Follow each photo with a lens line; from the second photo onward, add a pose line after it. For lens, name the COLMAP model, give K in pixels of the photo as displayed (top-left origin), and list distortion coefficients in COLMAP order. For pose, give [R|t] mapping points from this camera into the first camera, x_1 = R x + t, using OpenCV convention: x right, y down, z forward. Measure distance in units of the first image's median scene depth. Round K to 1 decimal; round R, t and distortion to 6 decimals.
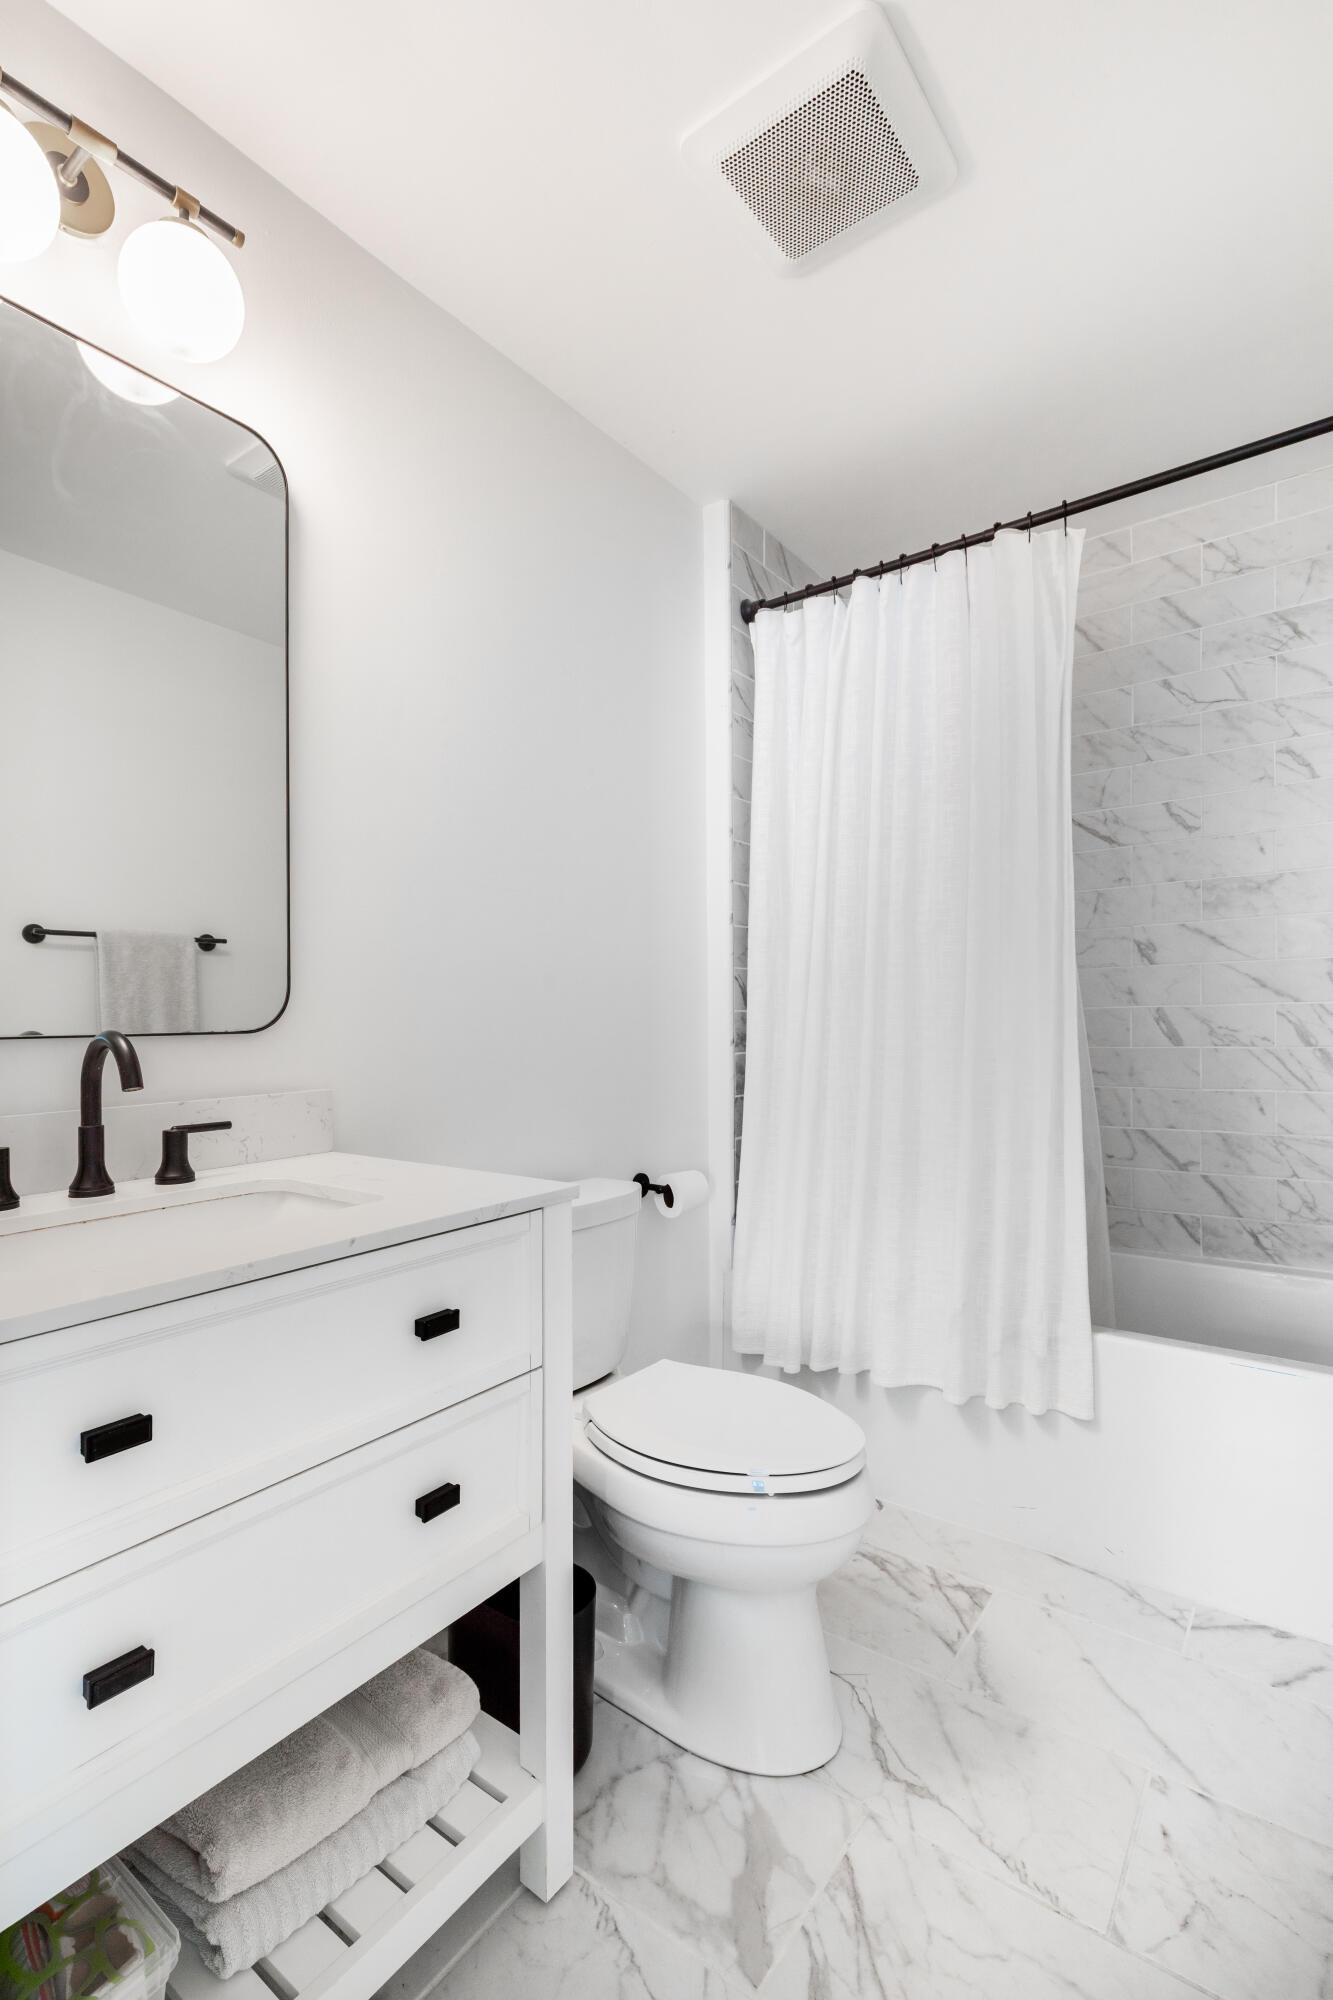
lens RADIAL K [[910.6, 0, 674.6], [0, 910.6, 1011.7], [0, 0, 1]] dist [-0.027819, 0.002924]
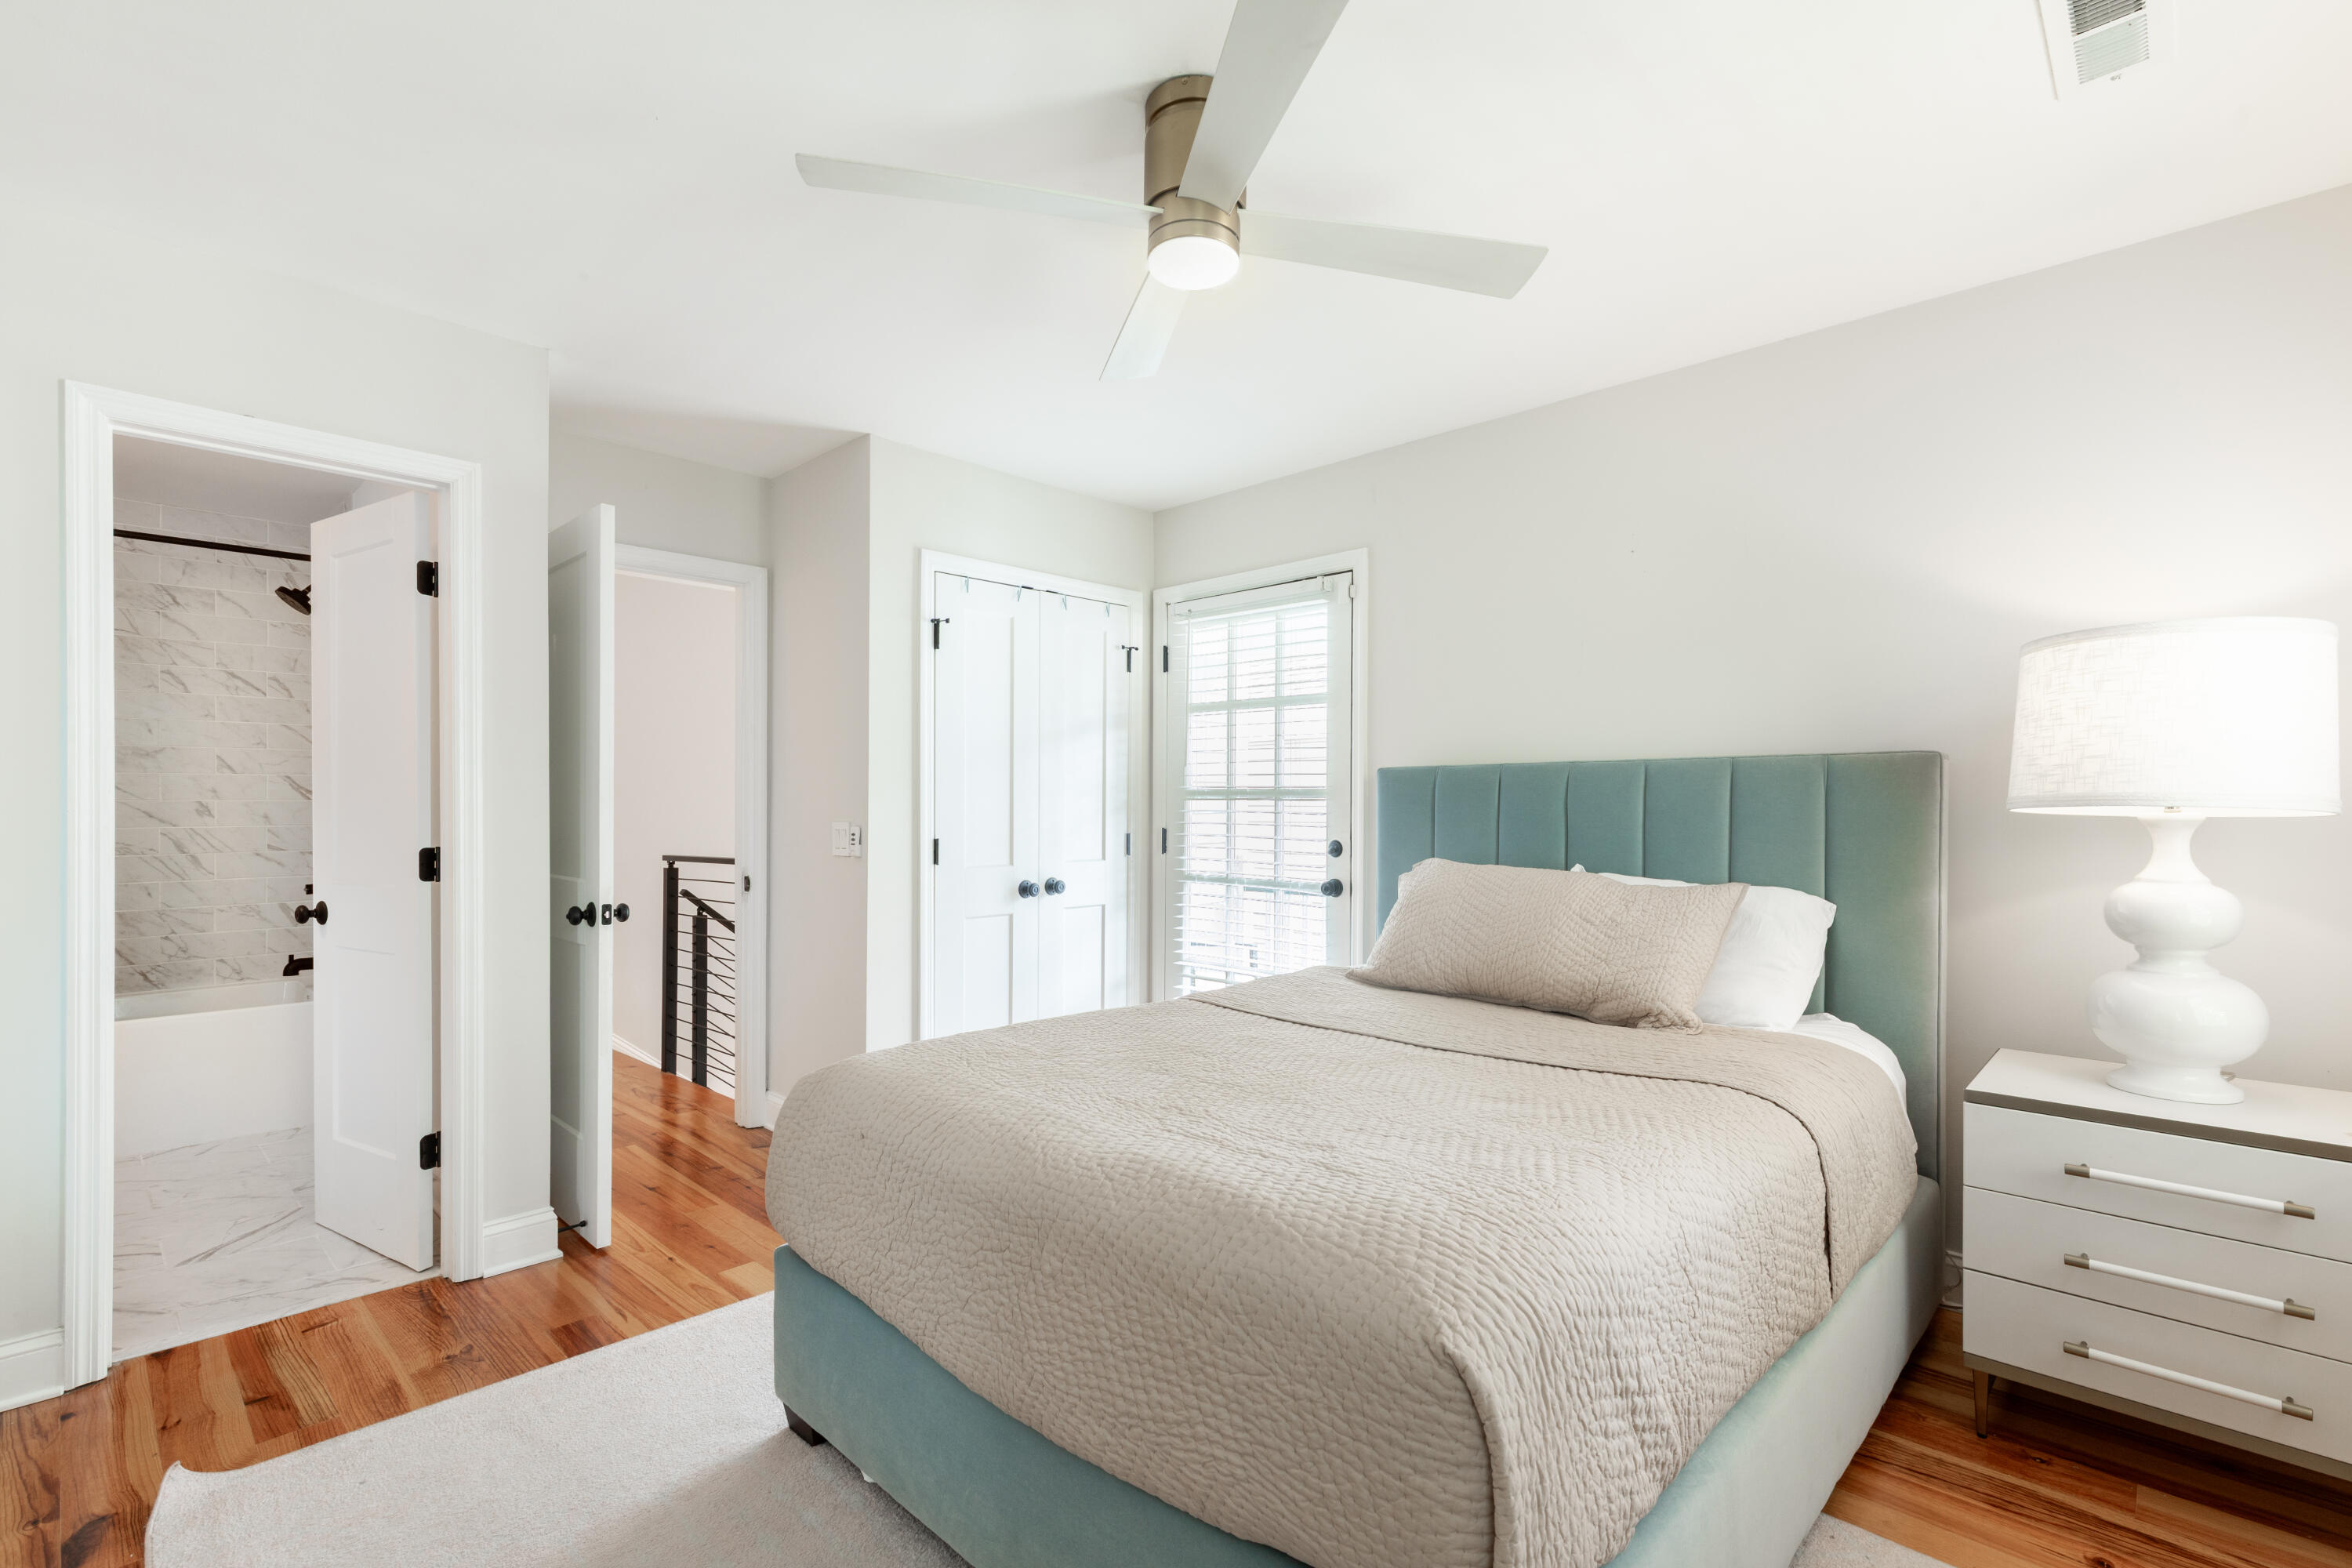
lens RADIAL K [[1070.9, 0, 1175.1], [0, 1070.9, 805.1], [0, 0, 1]] dist [-0.027819, 0.002924]
pose [[0.128677, 0.001018, 0.991686, -0.965125], [0.002232, 0.999997, -0.001316, -0.043318], [-0.991684, 0.002383, 0.128674, -1.058061]]
